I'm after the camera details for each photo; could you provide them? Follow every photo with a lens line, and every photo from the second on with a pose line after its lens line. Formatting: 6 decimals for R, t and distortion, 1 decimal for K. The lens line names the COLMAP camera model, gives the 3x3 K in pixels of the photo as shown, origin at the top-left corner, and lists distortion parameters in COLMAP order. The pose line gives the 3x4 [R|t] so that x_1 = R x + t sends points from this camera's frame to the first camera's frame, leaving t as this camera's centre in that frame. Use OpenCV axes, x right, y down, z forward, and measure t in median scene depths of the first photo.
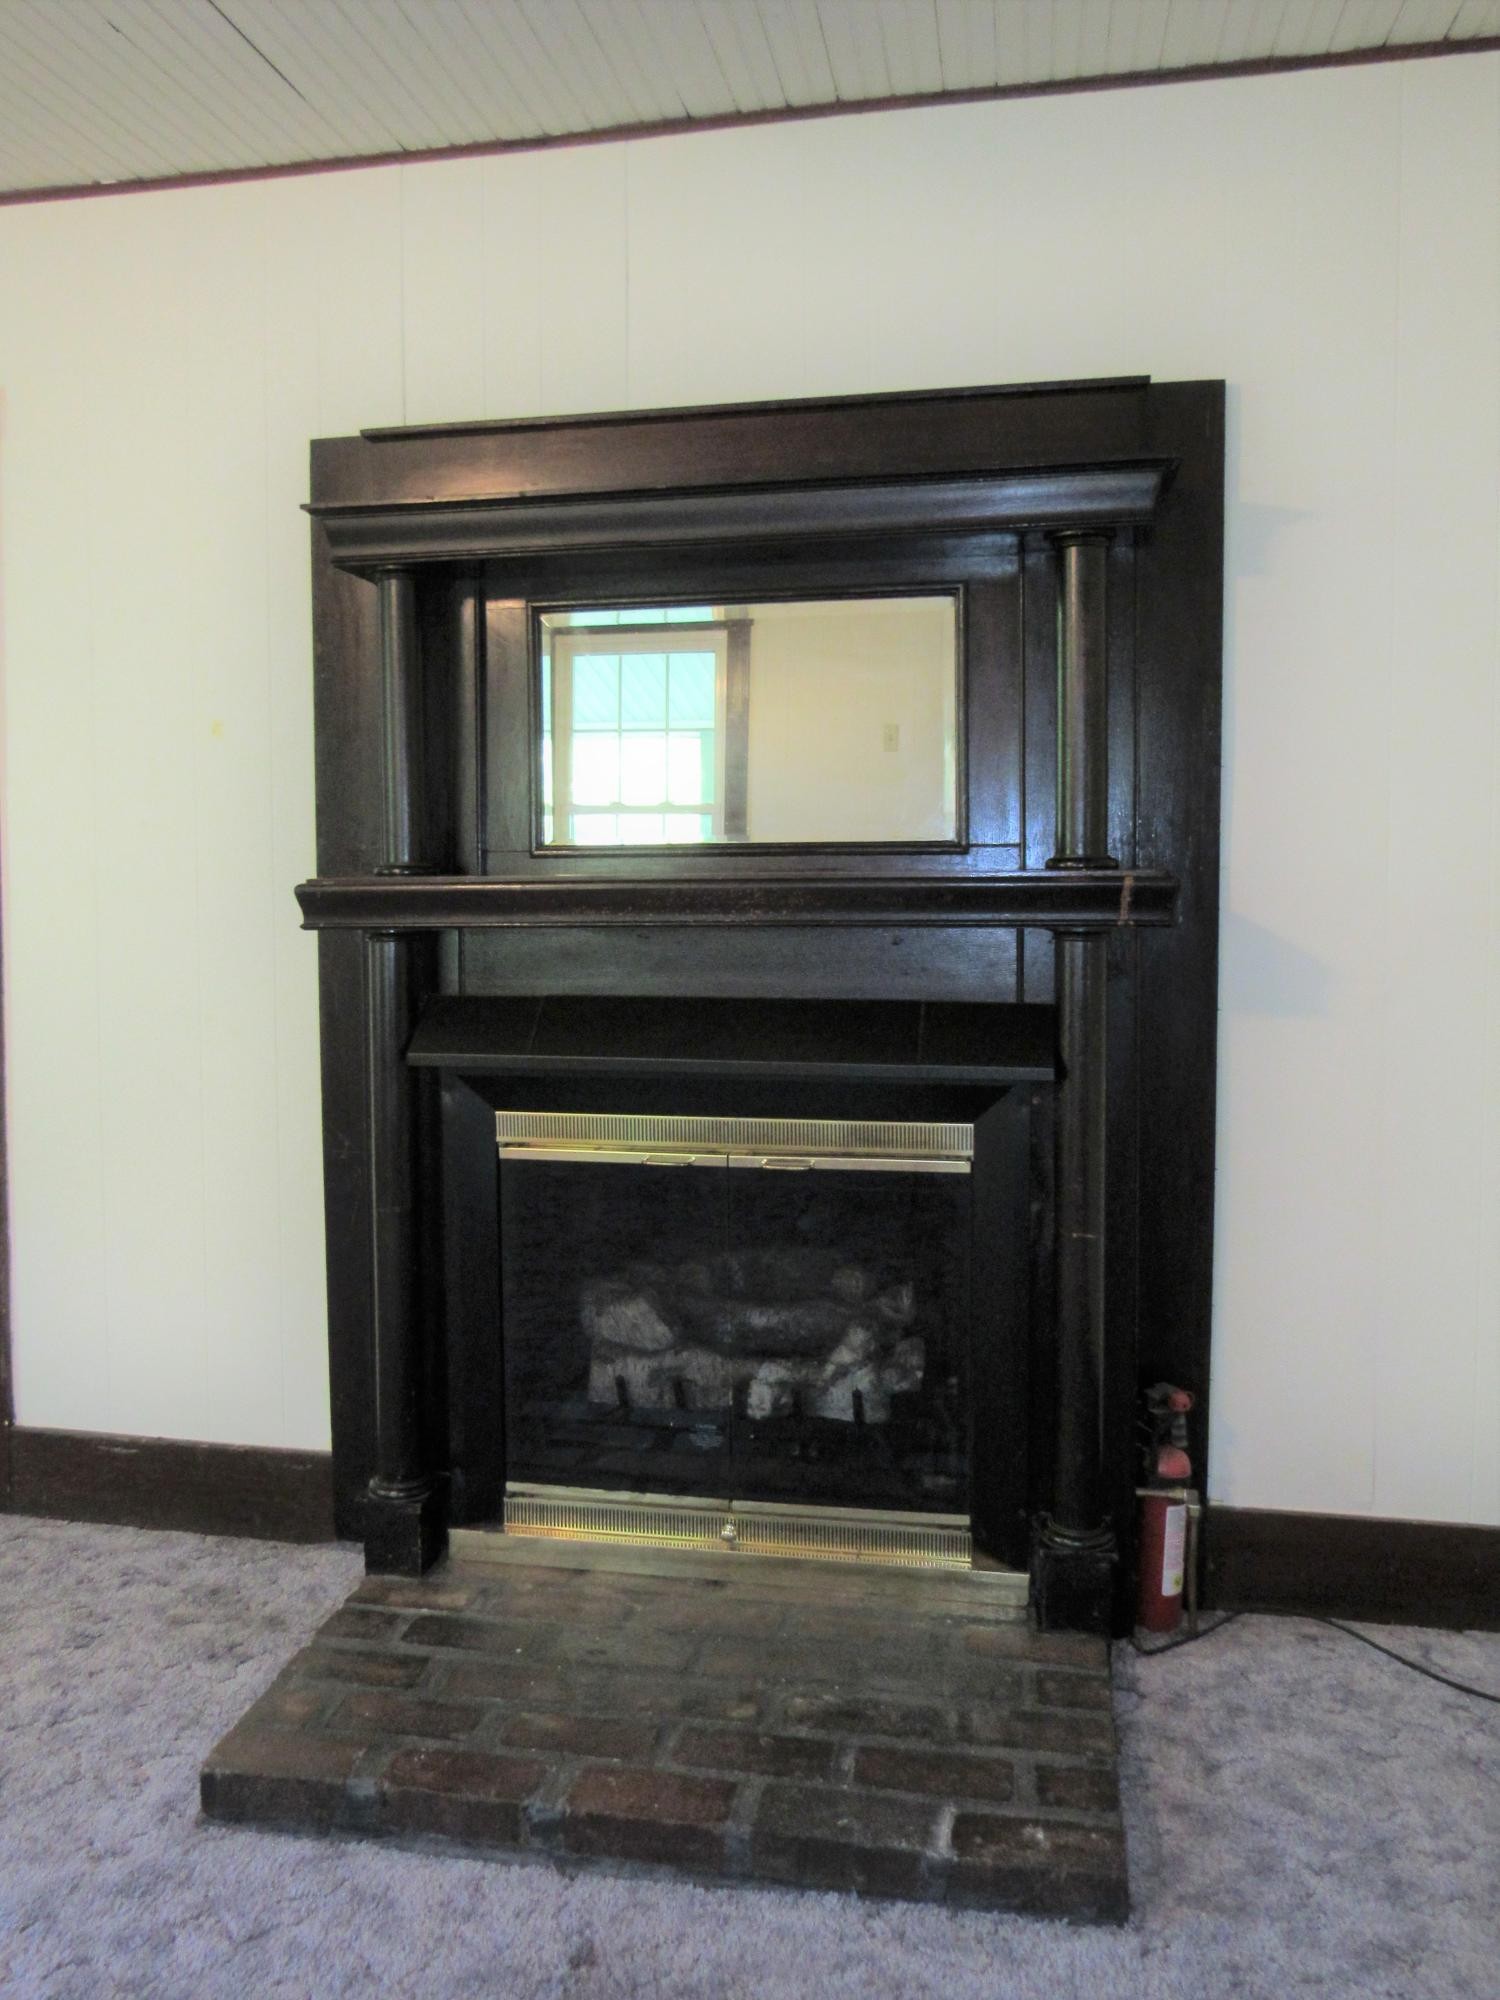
lens RADIAL K [[1531.6, 0, 703.5], [0, 1531.6, 947.7], [0, 0, 1]] dist [-0.010370, -0.010383]
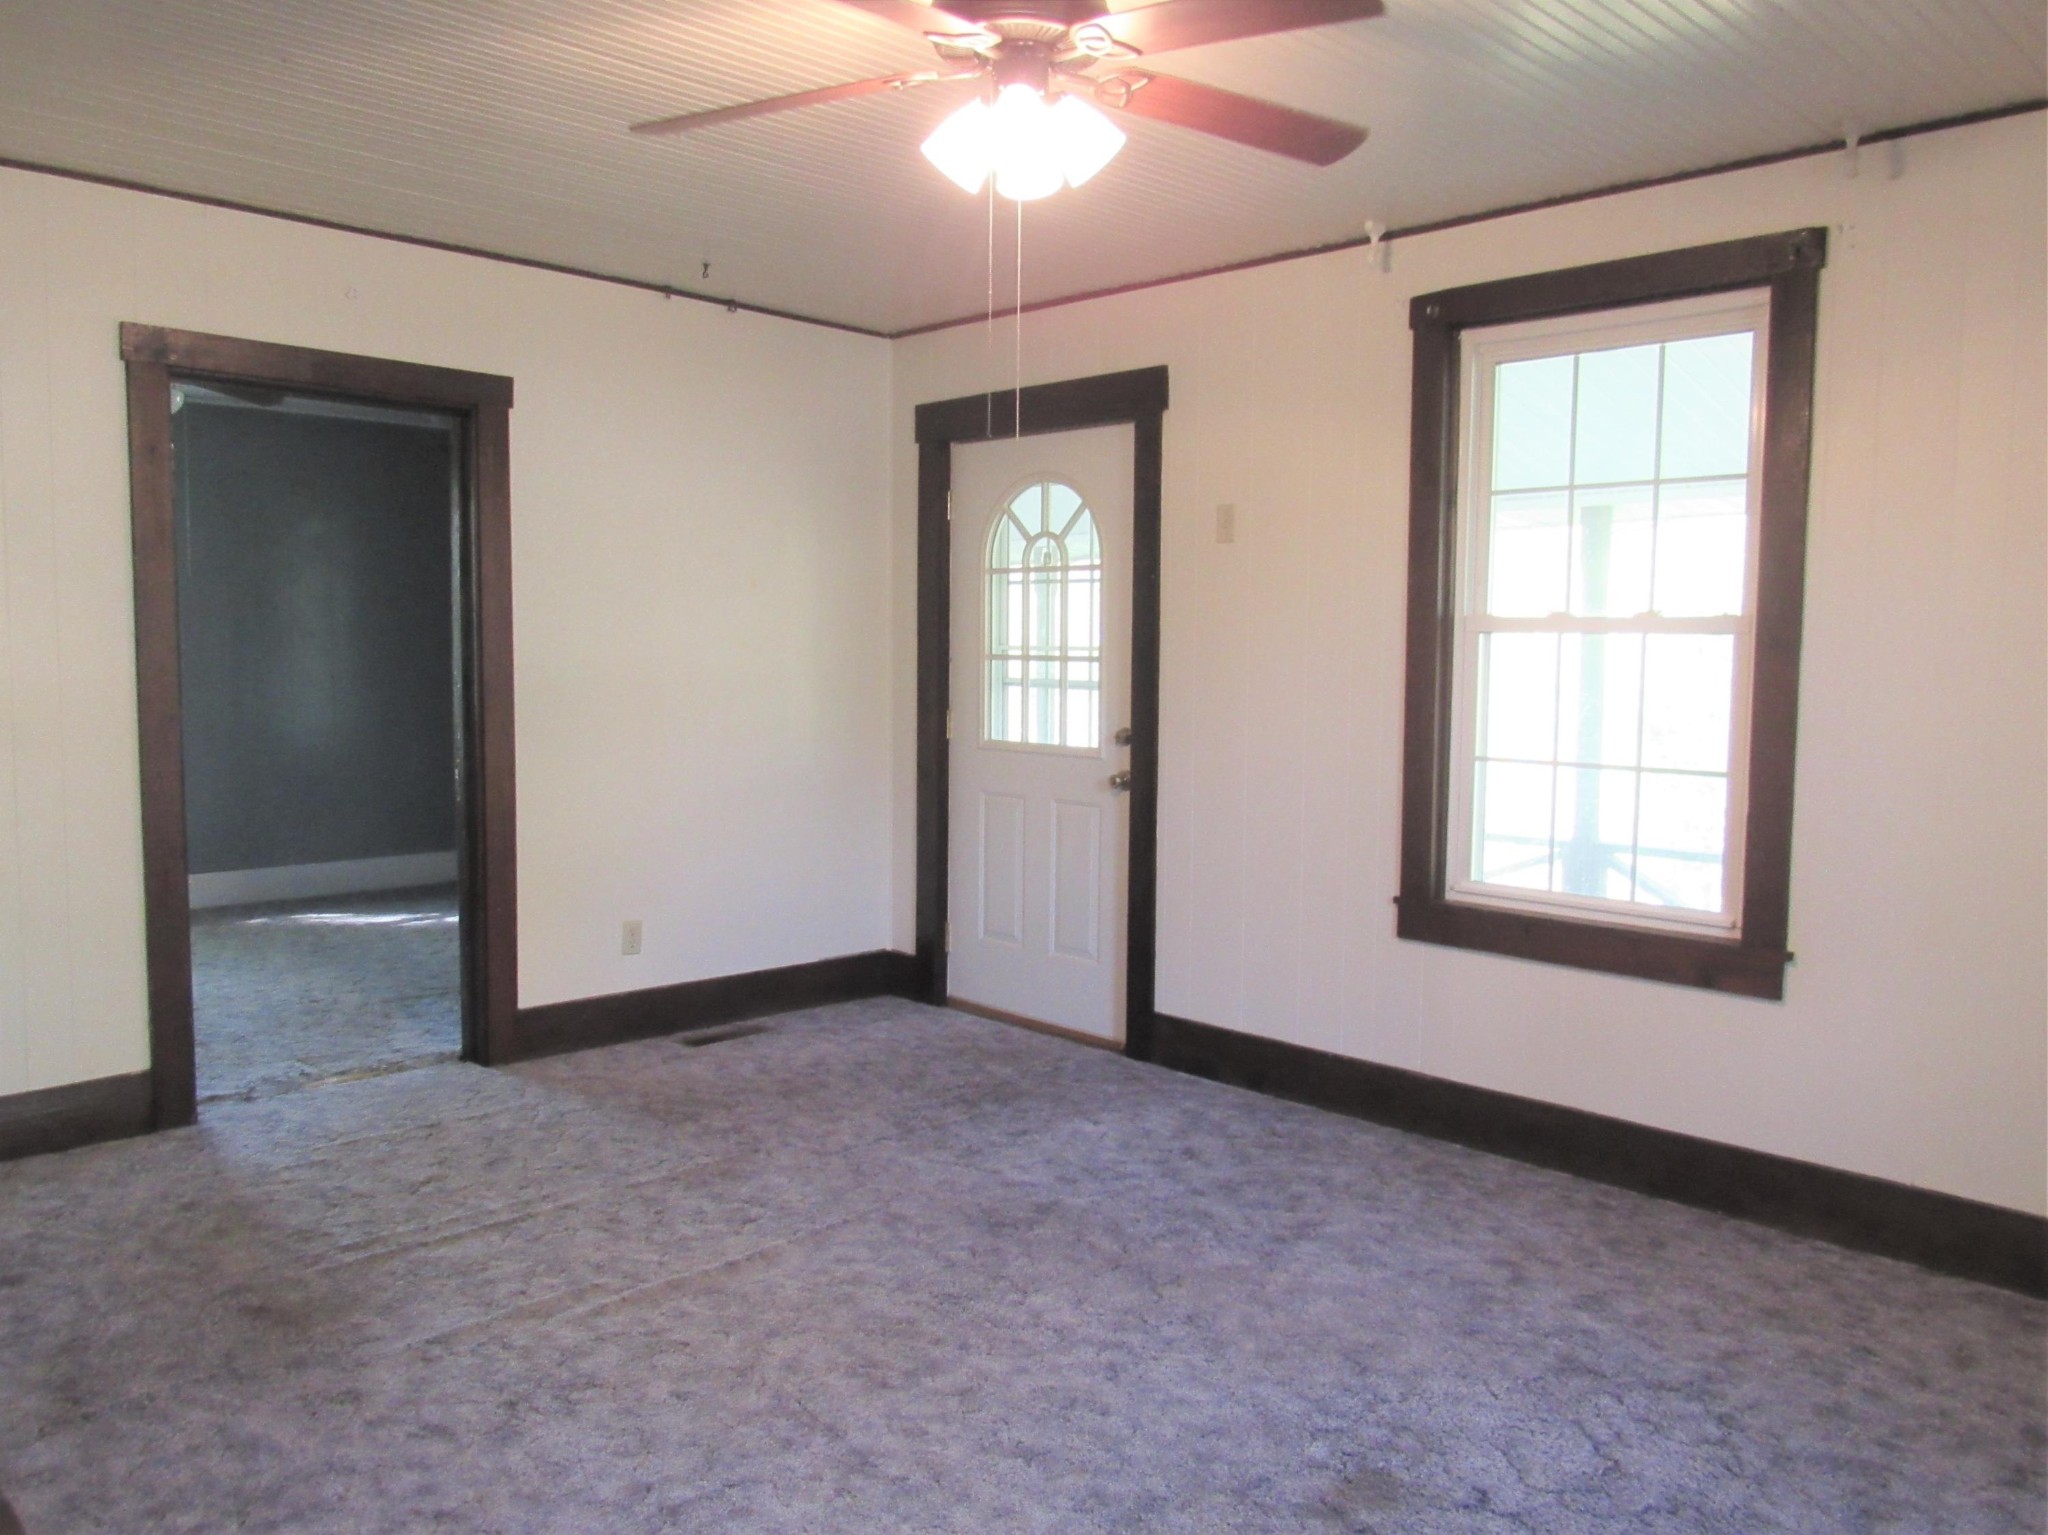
lens RADIAL K [[1568.4, 0, 1024.0], [0, 1568.4, 767.5], [0, 0, 1]] dist [-0.010370, -0.010383]
pose [[-0.831337, -0.058012, 0.552733, -1.196448], [0.023259, 0.990034, 0.138891, -0.125038], [-0.555282, 0.128321, -0.821703, 1.168565]]
